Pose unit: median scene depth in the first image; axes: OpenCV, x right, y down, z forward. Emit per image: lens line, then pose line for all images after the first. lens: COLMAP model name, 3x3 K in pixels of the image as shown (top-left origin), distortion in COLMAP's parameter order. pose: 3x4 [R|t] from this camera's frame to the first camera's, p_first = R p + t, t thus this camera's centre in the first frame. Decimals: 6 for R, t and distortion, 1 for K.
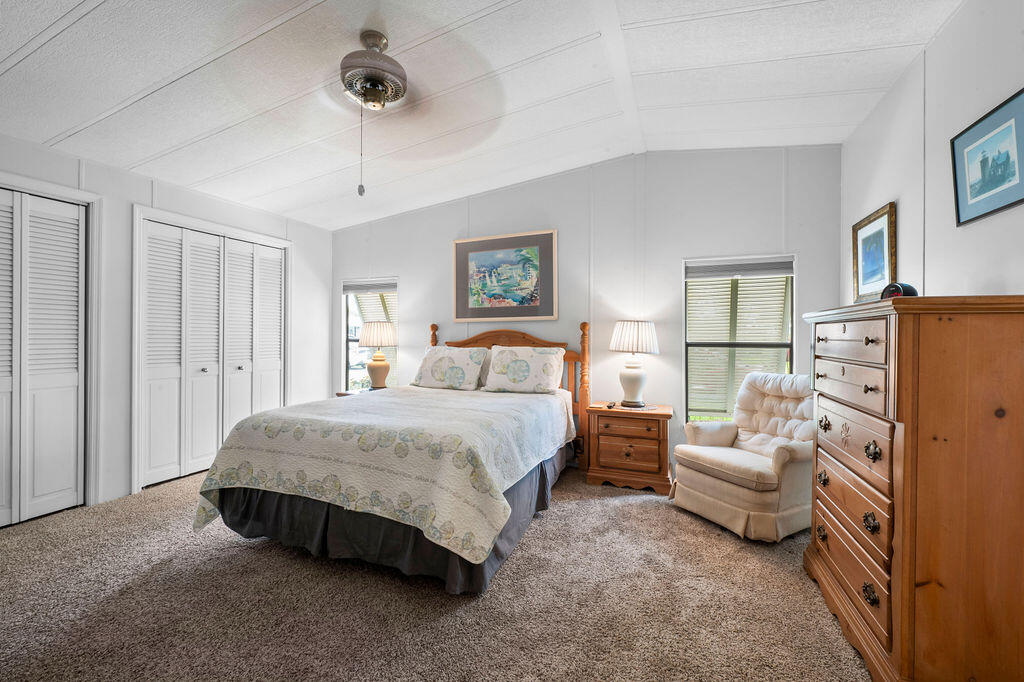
lens RADIAL K [[426.6, 0, 507.0], [0, 426.6, 336.3], [0, 0, 1]] dist [0.003384, -0.000900]
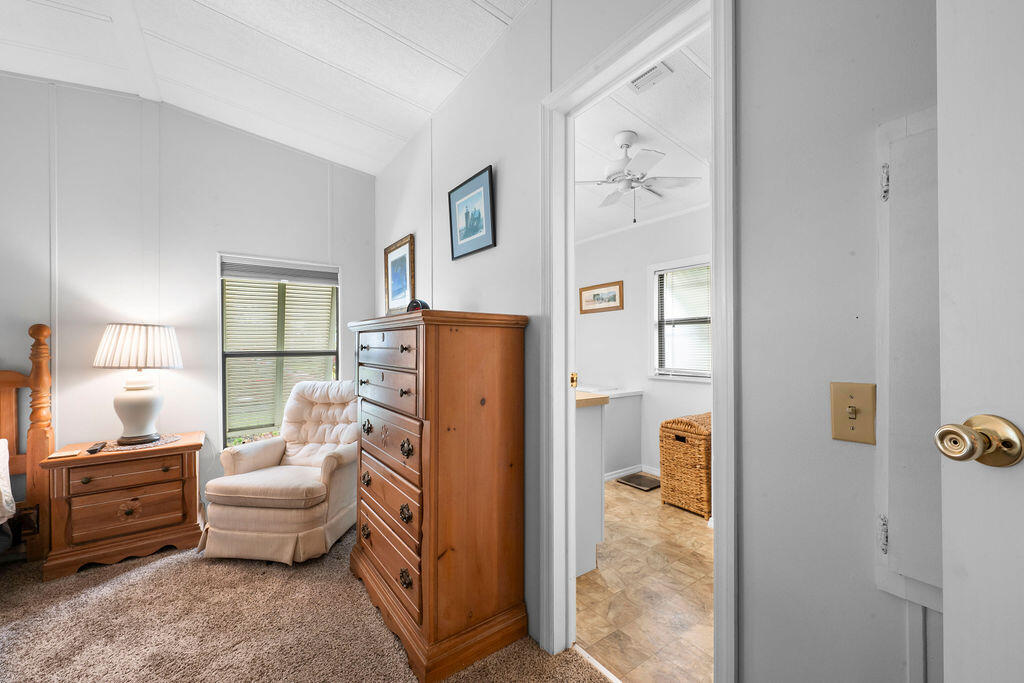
lens RADIAL K [[408.1, 0, 517.3], [0, 408.1, 343.0], [0, 0, 1]] dist [0.002237, -0.000203]
pose [[0.534483, -0.004887, 0.845165, 0.053641], [0.007104, 0.999974, 0.001290, -0.001313], [-0.845149, 0.005315, 0.534504, 0.087730]]
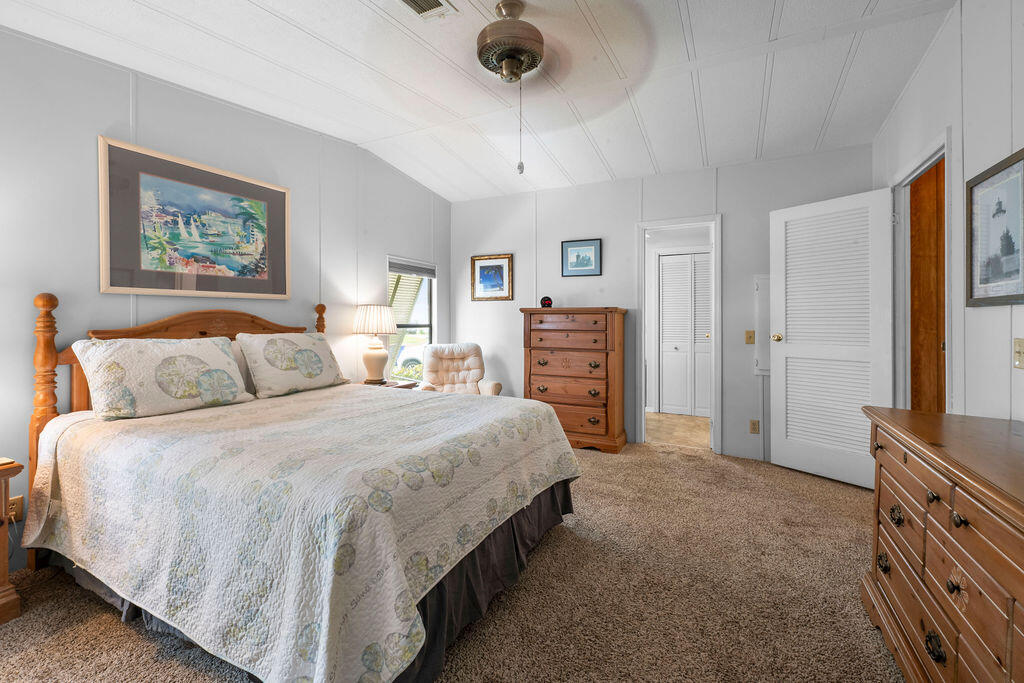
lens RADIAL K [[426.6, 0, 523.6], [0, 426.6, 319.0], [0, 0, 1]] dist [0.003384, -0.000900]
pose [[0.061747, -0.000657, 0.998092, -0.792410], [-0.003828, 0.999992, 0.000895, -0.004189], [-0.998084, -0.003876, 0.061744, 0.576079]]
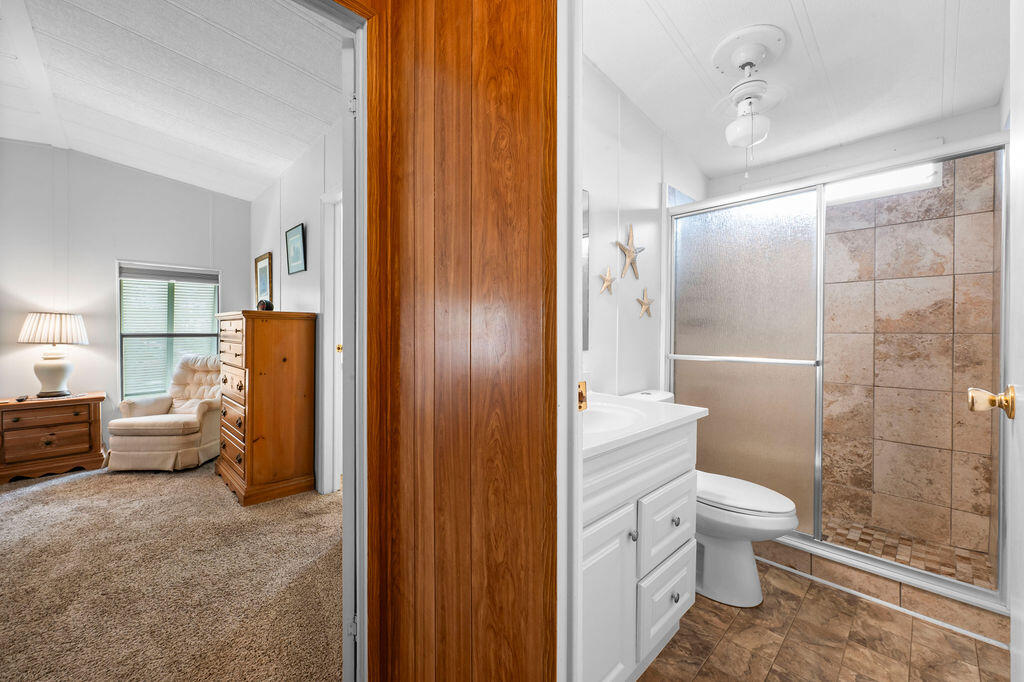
lens RADIAL K [[408.1, 0, 516.5], [0, 408.1, 333.8], [0, 0, 1]] dist [0.002237, -0.000203]
pose [[0.400290, -0.009703, 0.916337, -0.164782], [-0.001014, 0.999939, 0.011032, 0.002016], [-0.916388, -0.005345, 0.400256, -0.423259]]
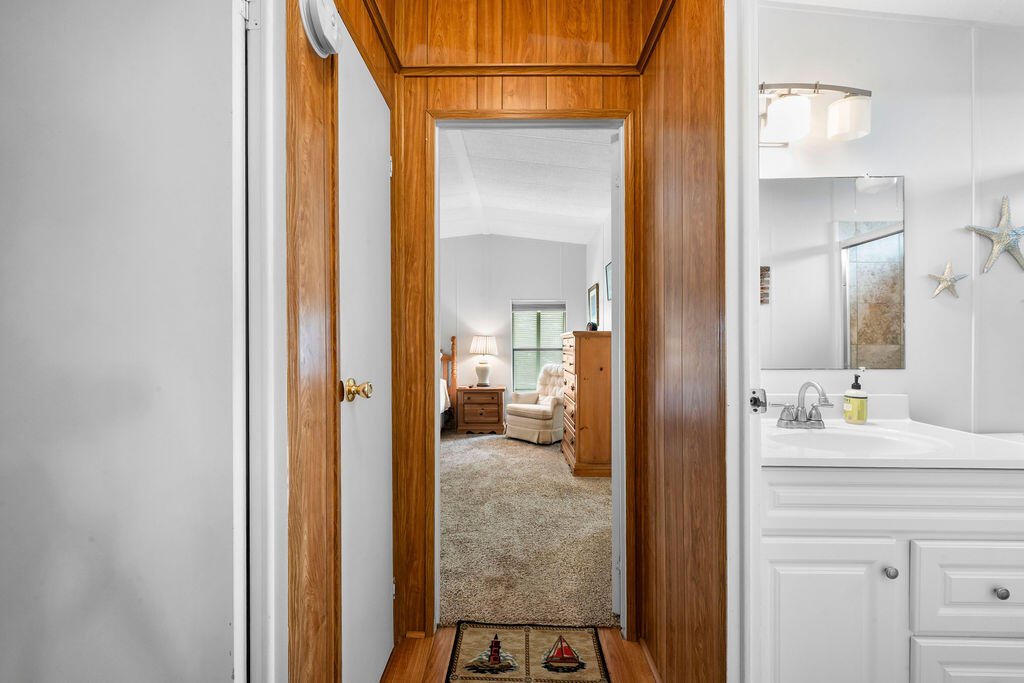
lens RADIAL K [[408.1, 0, 510.9], [0, 408.1, 348.7], [0, 0, 1]] dist [0.002237, -0.000203]
pose [[0.932681, -0.008055, 0.360612, -0.191180], [0.005211, 0.999947, 0.008859, 0.001356], [-0.360664, -0.006383, 0.932674, -0.561740]]
